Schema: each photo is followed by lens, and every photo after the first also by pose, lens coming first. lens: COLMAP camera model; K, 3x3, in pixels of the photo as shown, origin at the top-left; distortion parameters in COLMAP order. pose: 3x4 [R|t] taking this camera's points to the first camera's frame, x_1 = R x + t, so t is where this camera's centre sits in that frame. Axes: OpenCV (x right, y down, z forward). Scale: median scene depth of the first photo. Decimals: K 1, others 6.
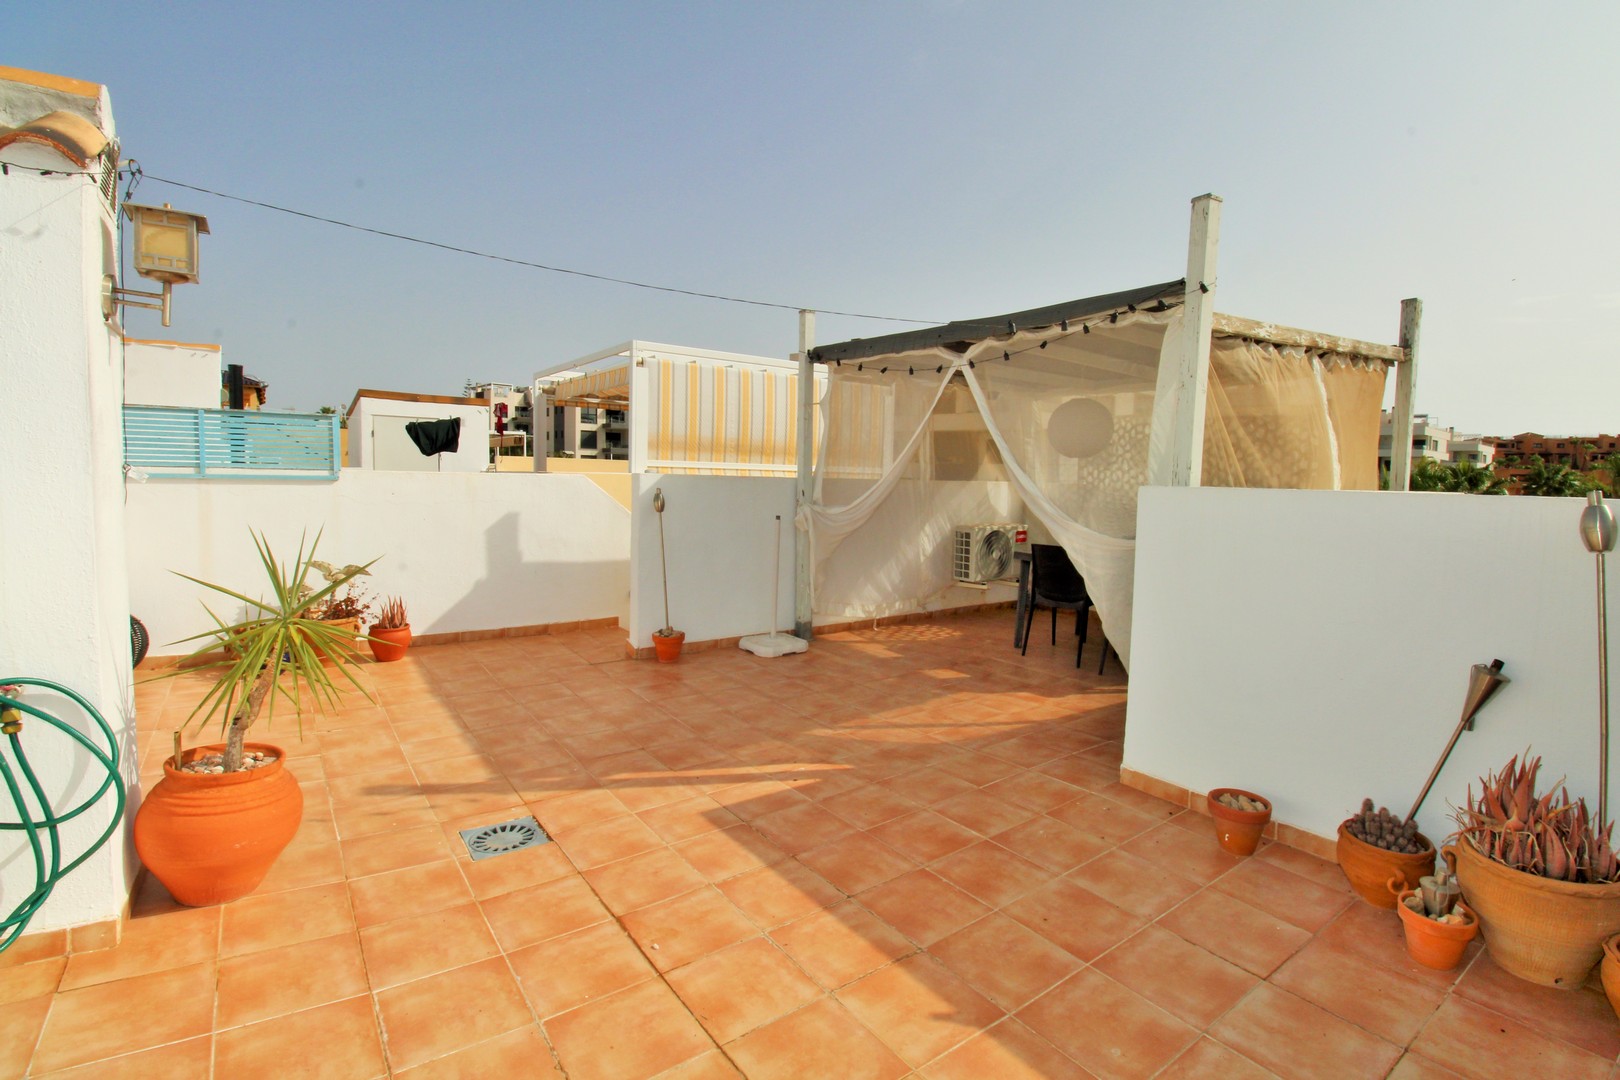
lens RADIAL K [[765.3, 0, 819.2], [0, 765.3, 523.4], [0, 0, 1]] dist [0.000960, -0.015019]
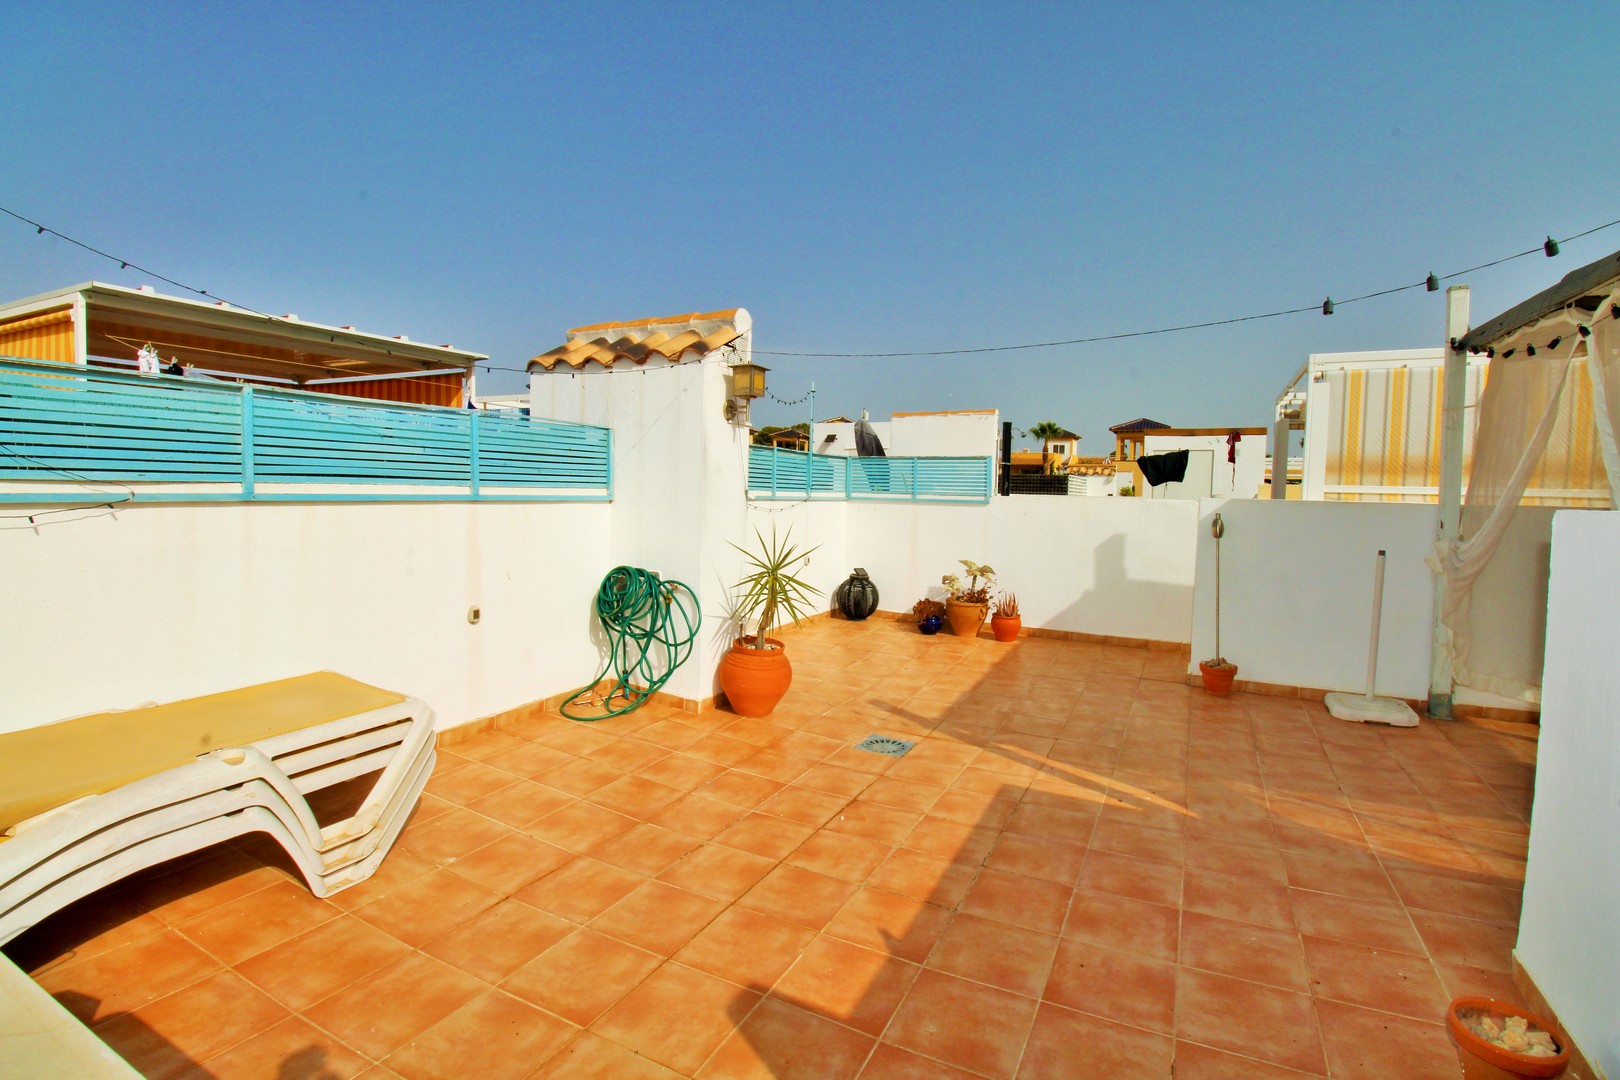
lens RADIAL K [[746.5, 0, 807.7], [0, 746.5, 529.3], [0, 0, 1]] dist [-0.000763, -0.016539]
pose [[0.440305, 0.034774, -0.897175, 0.680985], [-0.064488, 0.997894, 0.007029, 0.001727], [0.895529, 0.054762, 0.441620, 0.195261]]
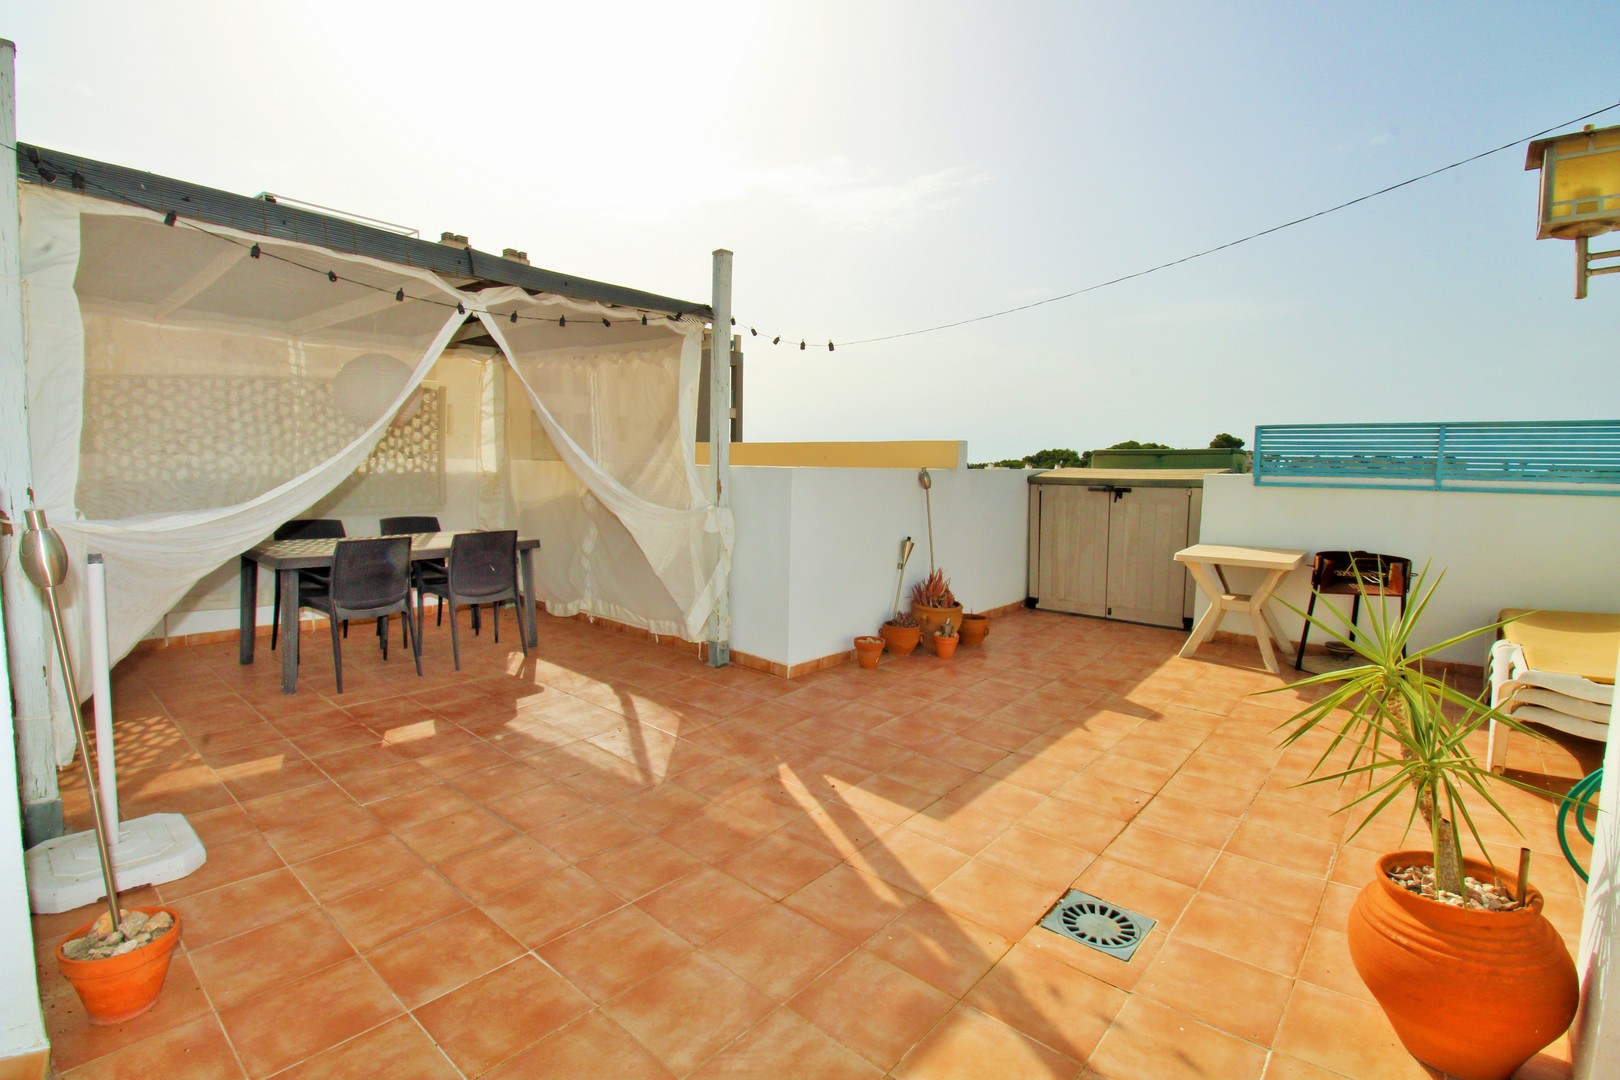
lens RADIAL K [[749.2, 0, 818.2], [0, 749.2, 523.6], [0, 0, 1]] dist [0.001761, -0.015569]
pose [[-0.231226, -0.104948, 0.967223, -0.942032], [0.036634, 0.992521, 0.116450, -0.104967], [-0.972210, 0.062360, -0.225652, 1.268793]]
